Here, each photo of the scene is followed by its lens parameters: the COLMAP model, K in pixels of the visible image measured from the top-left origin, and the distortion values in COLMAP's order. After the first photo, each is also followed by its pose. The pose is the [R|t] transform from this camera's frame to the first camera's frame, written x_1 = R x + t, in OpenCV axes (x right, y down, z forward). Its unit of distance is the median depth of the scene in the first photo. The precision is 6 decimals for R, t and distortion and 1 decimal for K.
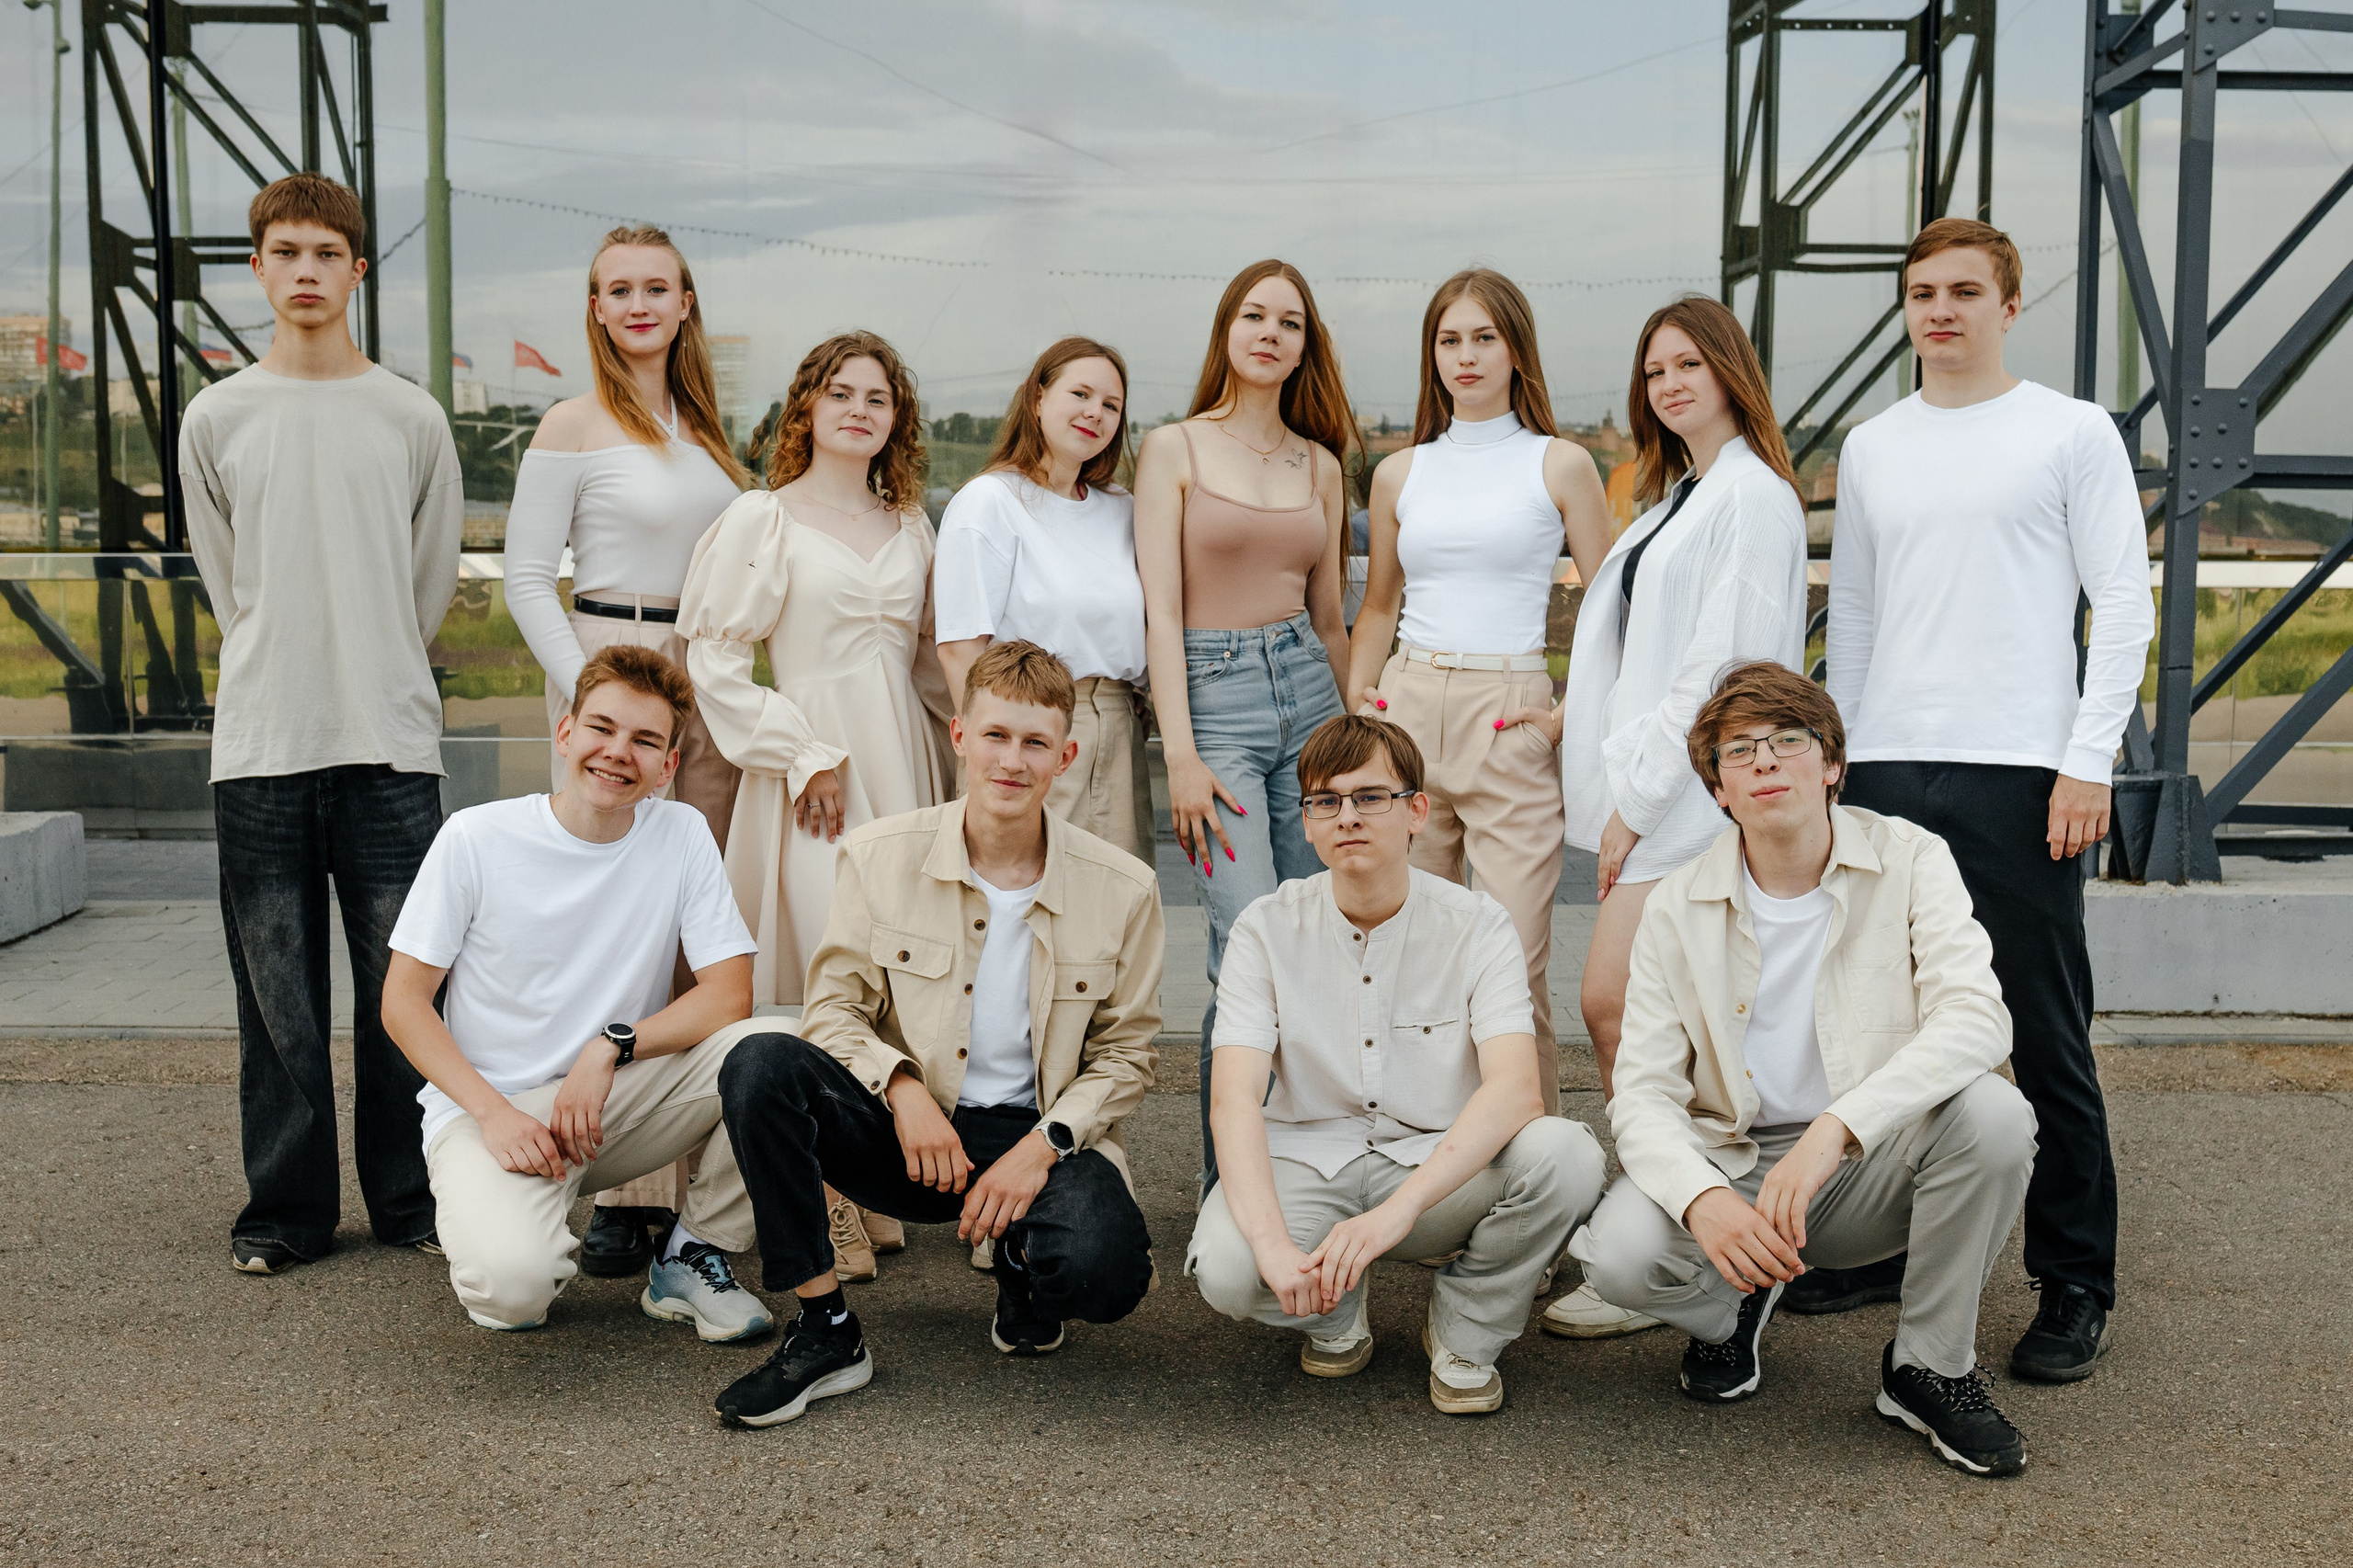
lens RADIAL K [[2361.4, 0, 1148.6], [0, 2361.4, 678.0], [0, 0, 1]] dist [-0.131351, 0.140896]
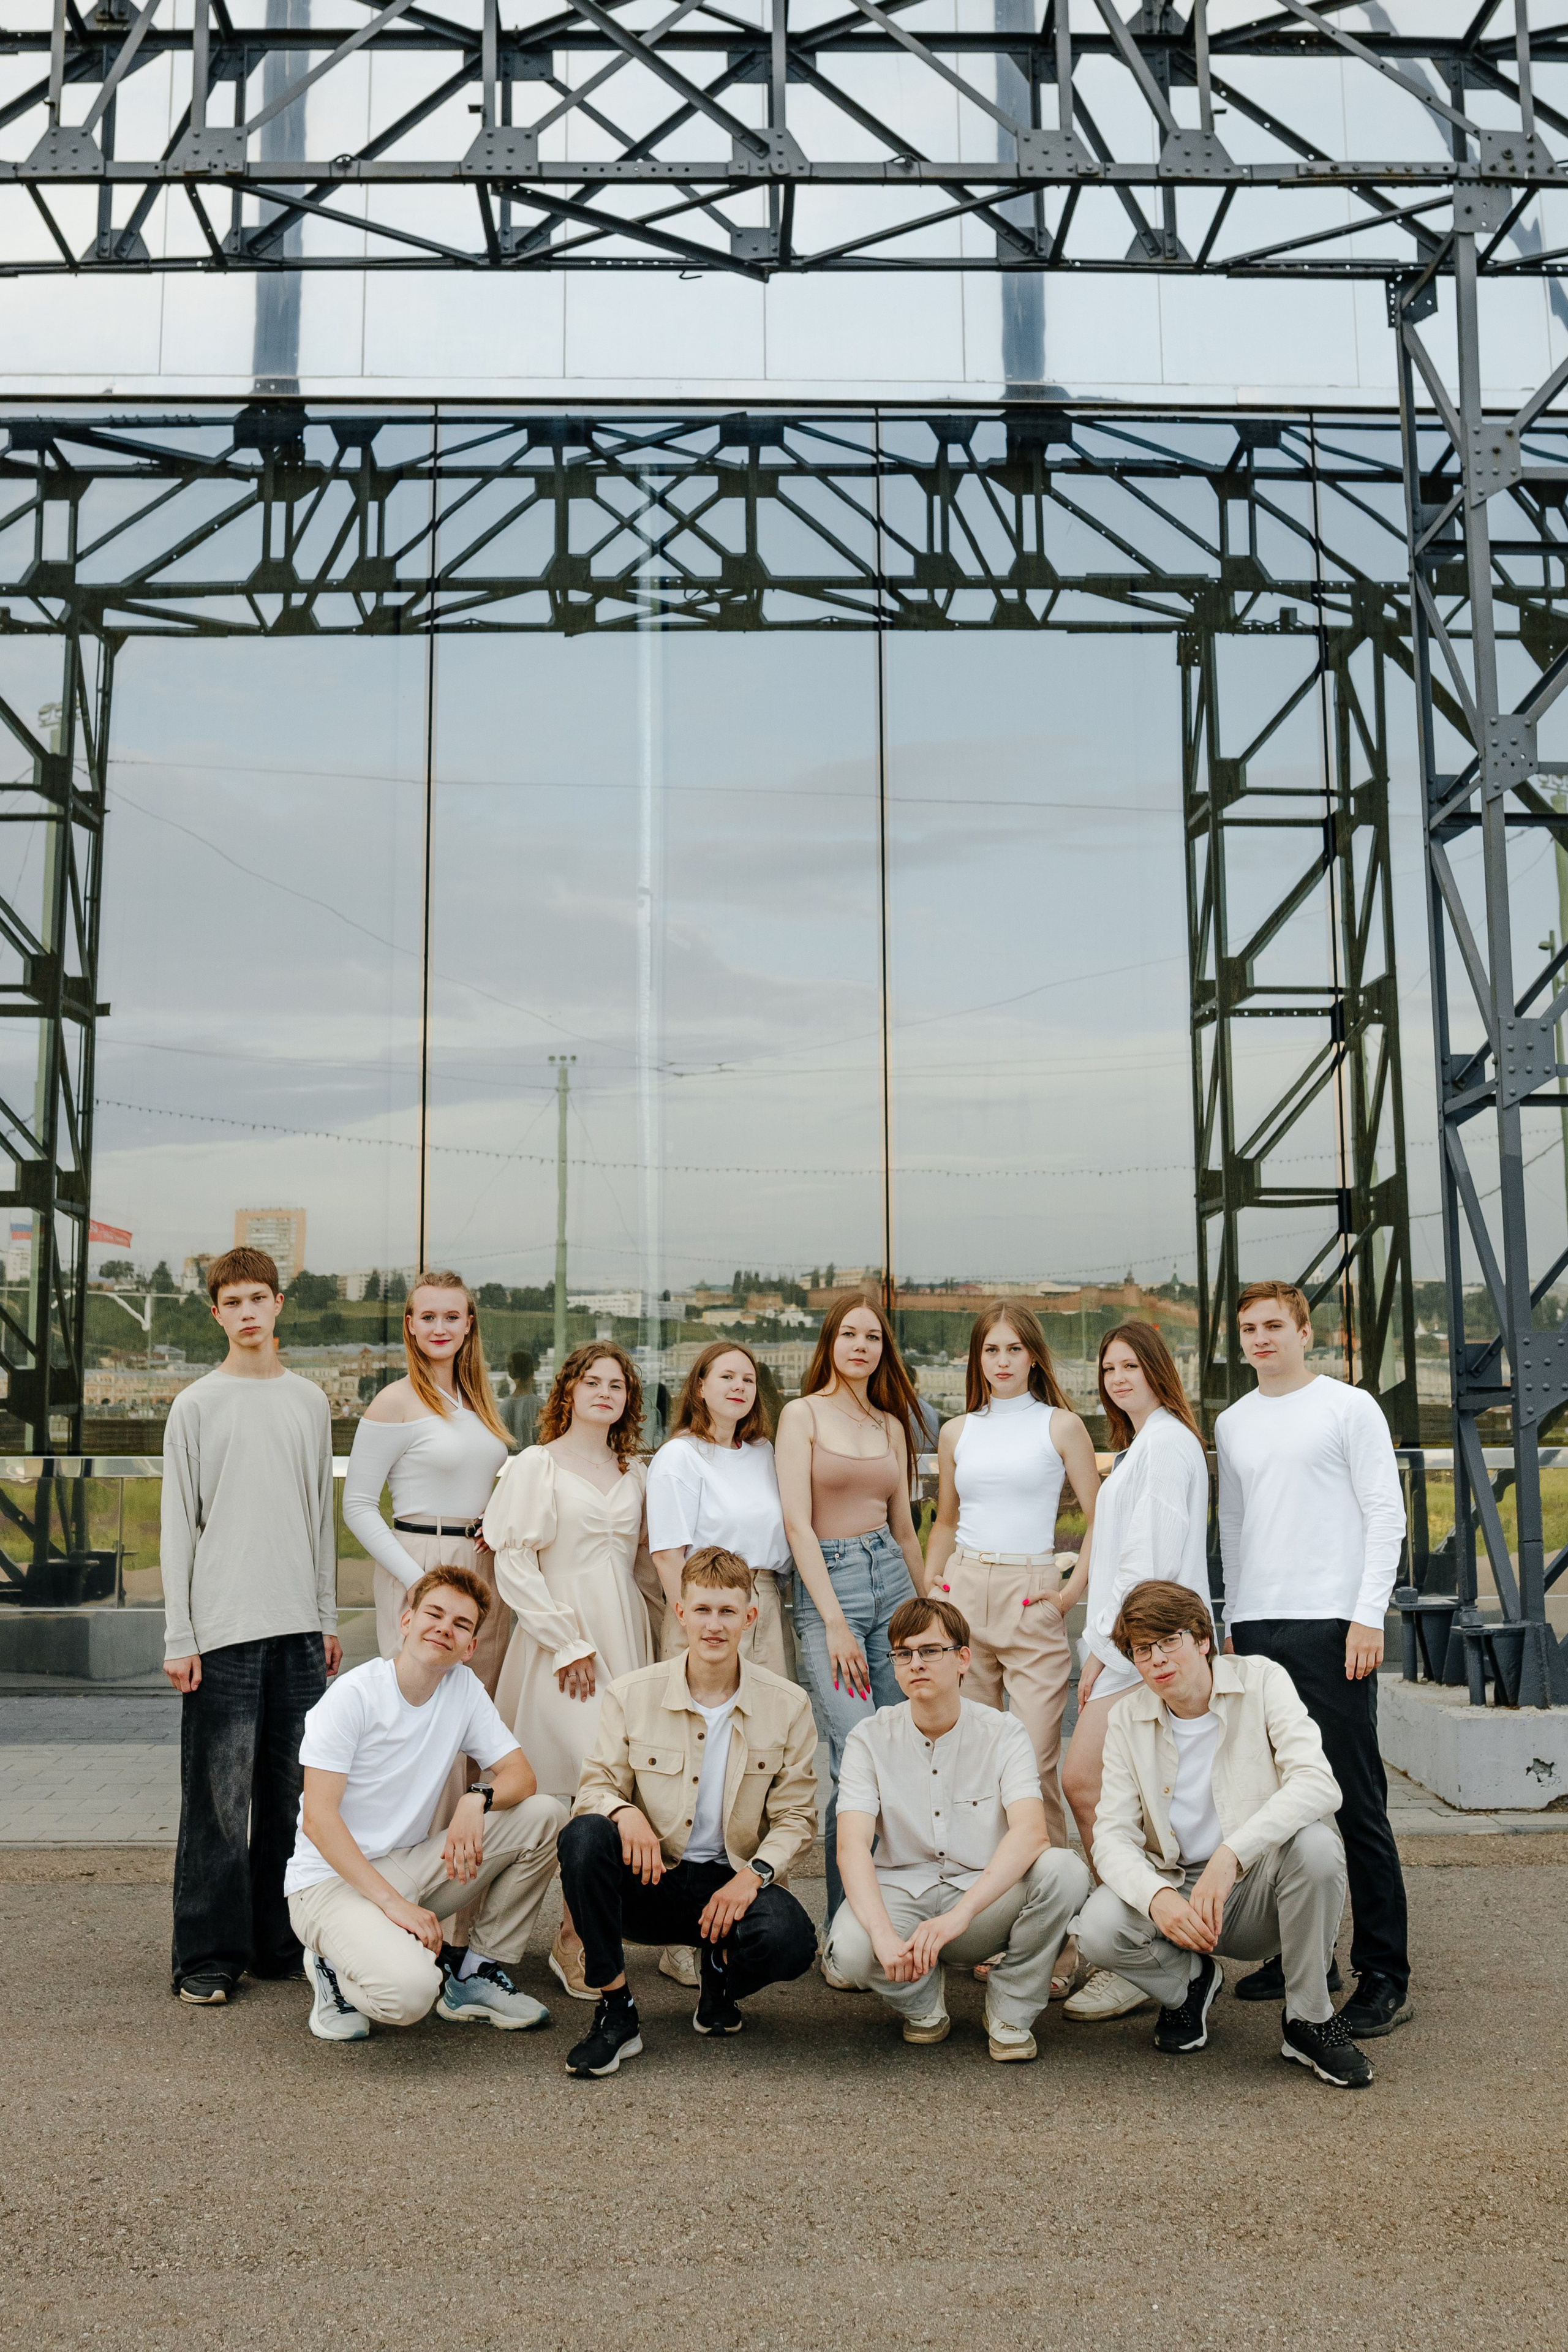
lens RADIAL K [[2363.8, 0, 697.3], [0, 2363.8, 1052.3], [0, 0, 1]] dist [-0.078279, 0.130358]
pose [[0.999869, -0.012361, 0.010434, -0.073645], [0.014199, 0.979670, -0.200115, -0.027163], [-0.007748, 0.200237, 0.979717, -0.593453]]
